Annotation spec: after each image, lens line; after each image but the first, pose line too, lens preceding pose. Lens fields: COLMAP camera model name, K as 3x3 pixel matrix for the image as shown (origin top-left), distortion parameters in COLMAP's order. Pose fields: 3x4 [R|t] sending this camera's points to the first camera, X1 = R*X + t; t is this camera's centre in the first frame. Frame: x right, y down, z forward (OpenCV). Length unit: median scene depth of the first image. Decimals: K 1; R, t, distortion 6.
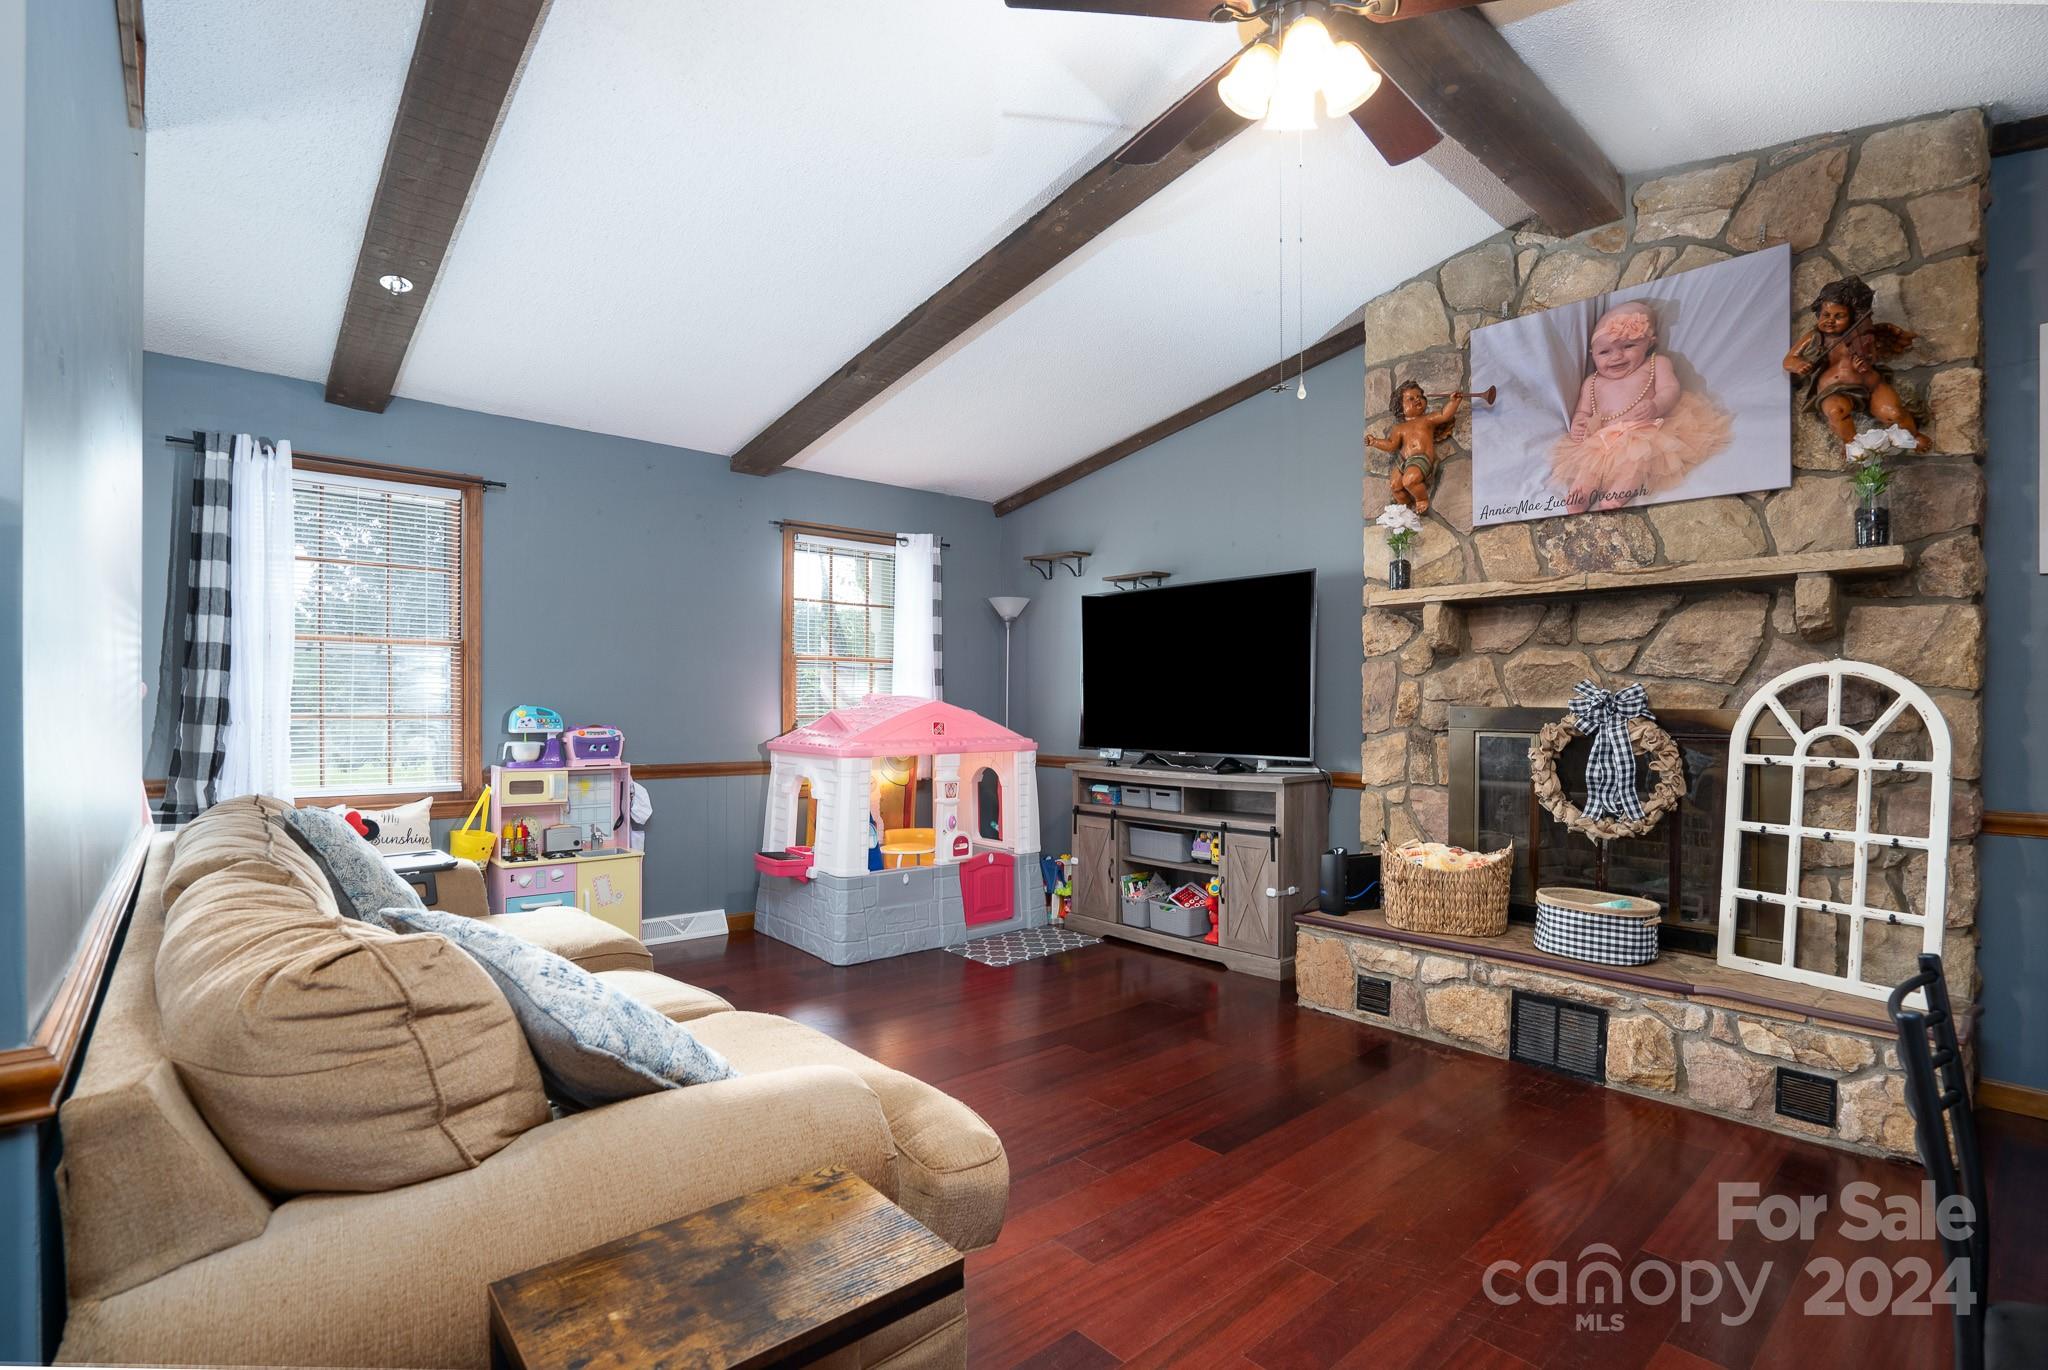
lens RADIAL K [[970.4, 0, 1014.5], [0, 970.4, 700.1], [0, 0, 1]] dist [-0.068958, 0.029265]
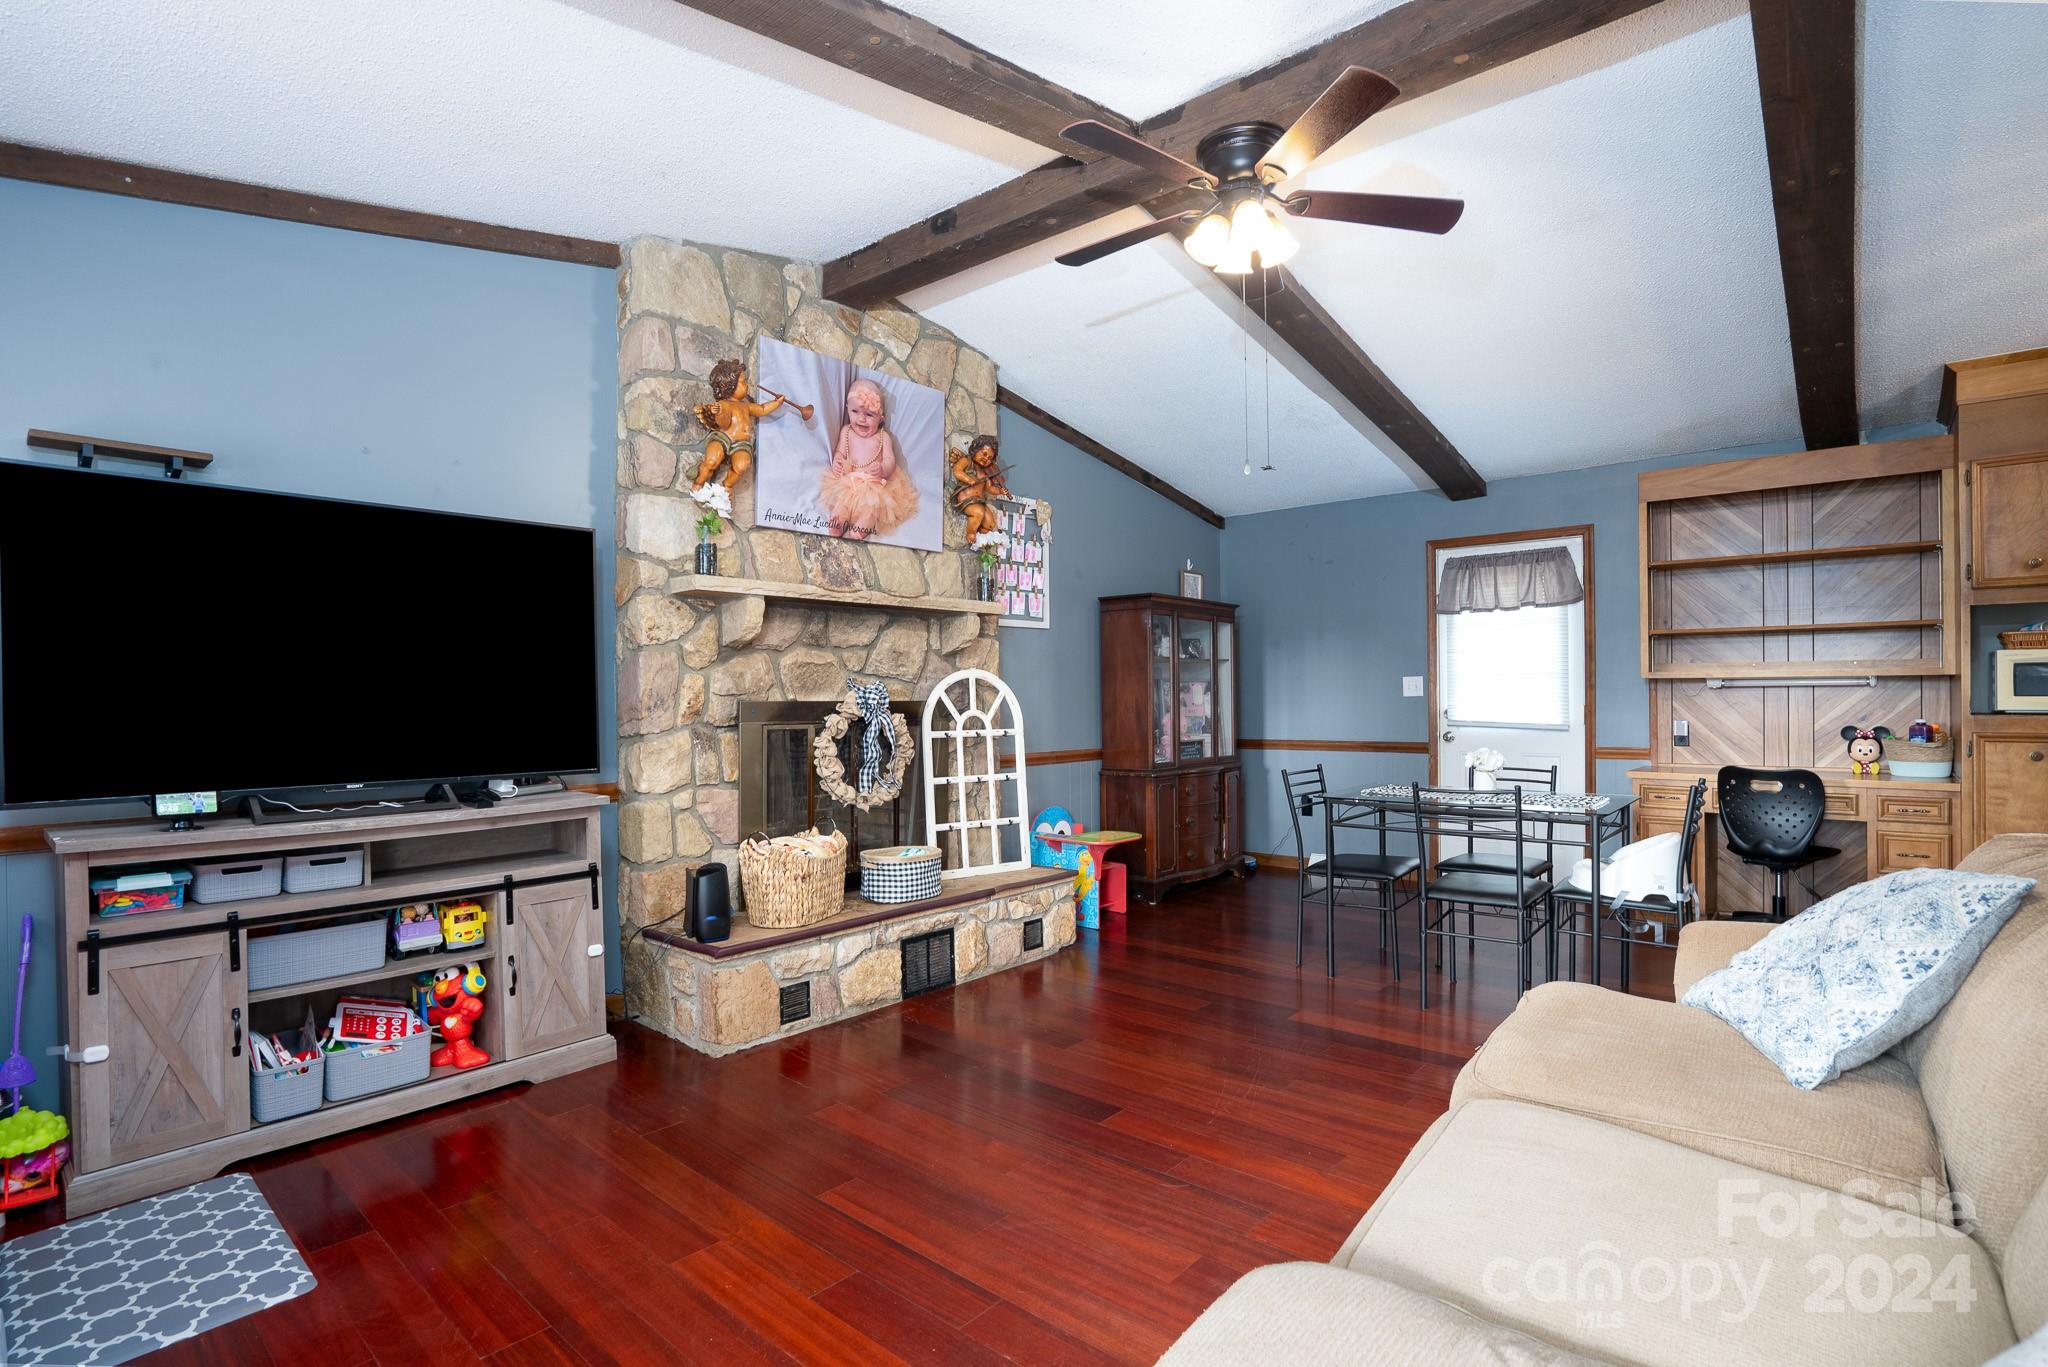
lens RADIAL K [[970.4, 0, 1014.5], [0, 970.4, 698.6], [0, 0, 1]] dist [-0.068958, 0.029265]
pose [[-0.131487, 0.004234, 0.991309, -0.617528], [0.011214, 0.999933, -0.002784, 0.010727], [-0.991254, 0.010751, -0.131526, 0.924050]]
